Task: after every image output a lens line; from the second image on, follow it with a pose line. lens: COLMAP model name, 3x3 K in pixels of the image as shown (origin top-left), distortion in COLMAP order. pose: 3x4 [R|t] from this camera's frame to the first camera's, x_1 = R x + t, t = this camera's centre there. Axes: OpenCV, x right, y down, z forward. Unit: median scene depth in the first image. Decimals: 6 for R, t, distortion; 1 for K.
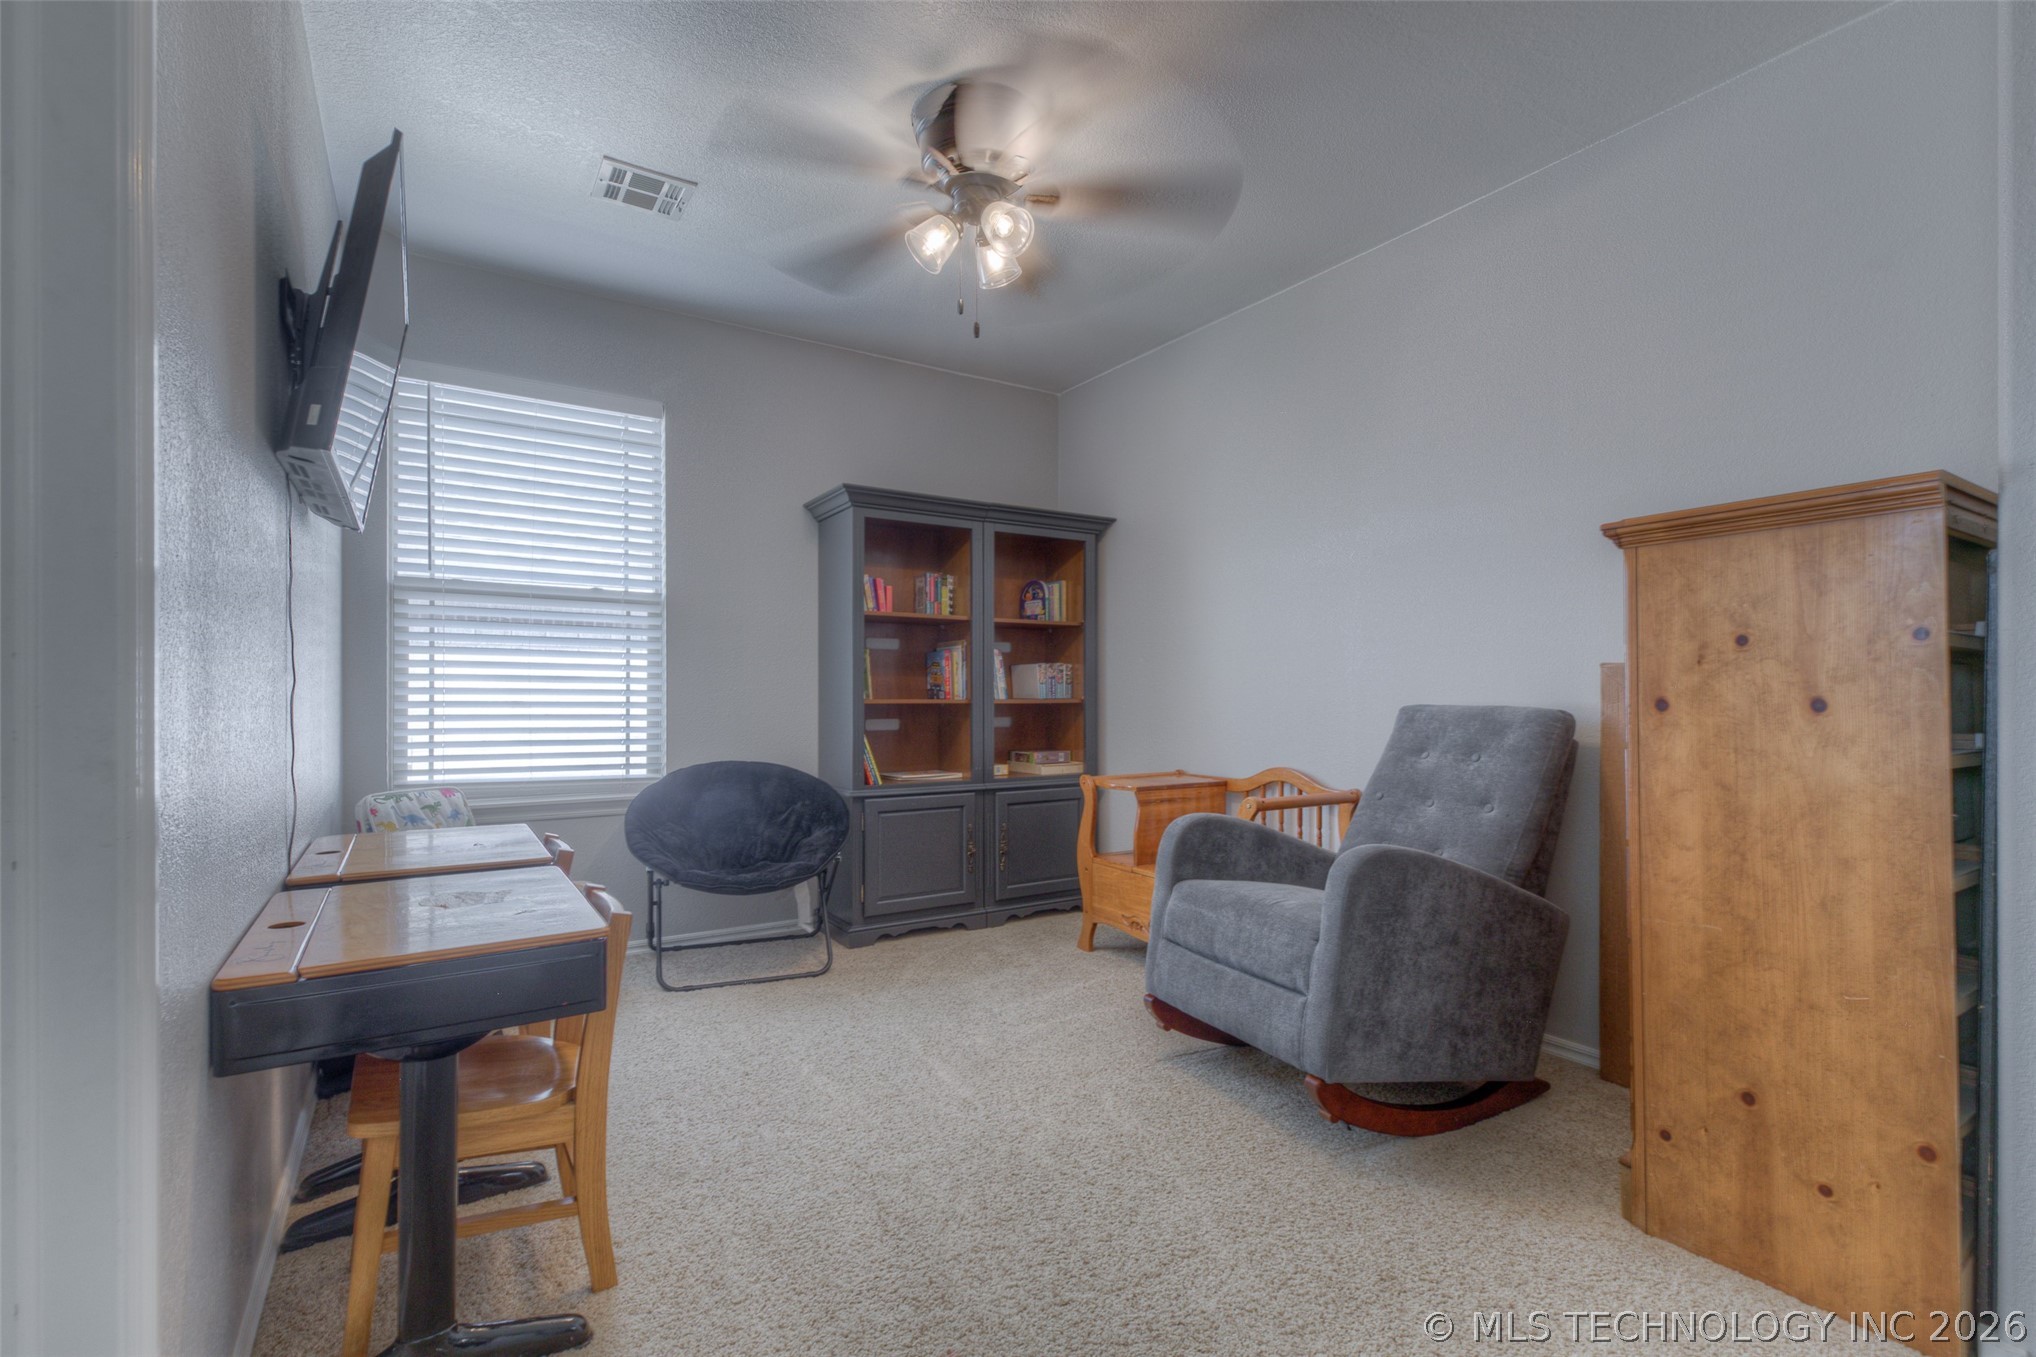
lens RADIAL K [[937.7, 0, 1015.7], [0, 937.7, 686.6], [0, 0, 1]] dist [0.000182, -0.000216]
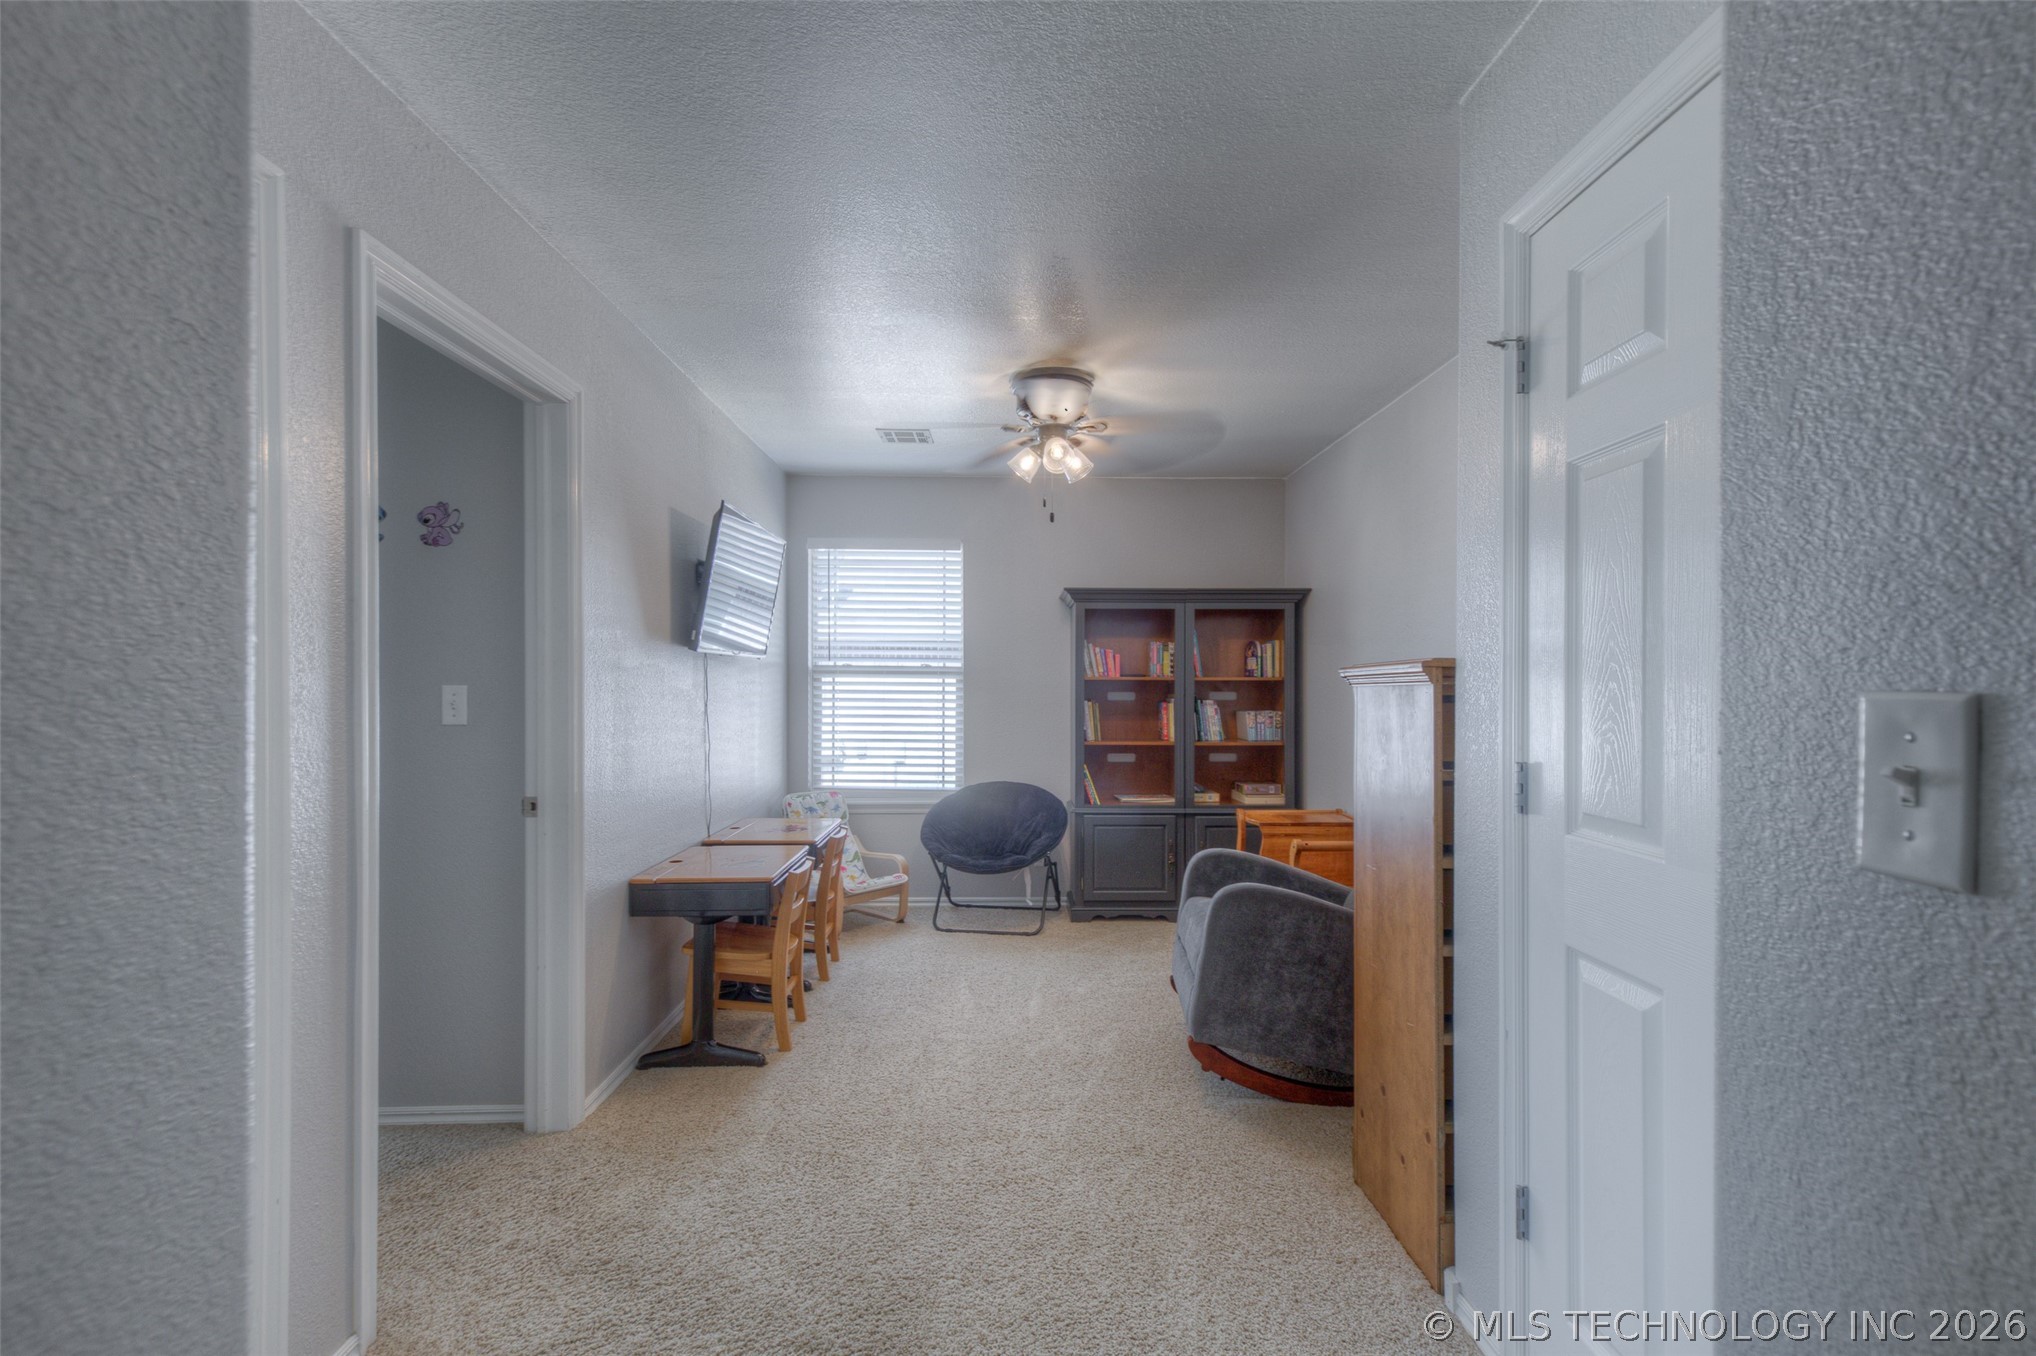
lens RADIAL K [[937.7, 0, 1026.0], [0, 937.7, 682.0], [0, 0, 1]] dist [0.000182, -0.000216]
pose [[0.851586, -0.000322, -0.524215, 0.475050], [0.003310, 0.999983, 0.004761, -0.079787], [0.524204, -0.005790, 0.851573, -0.207794]]
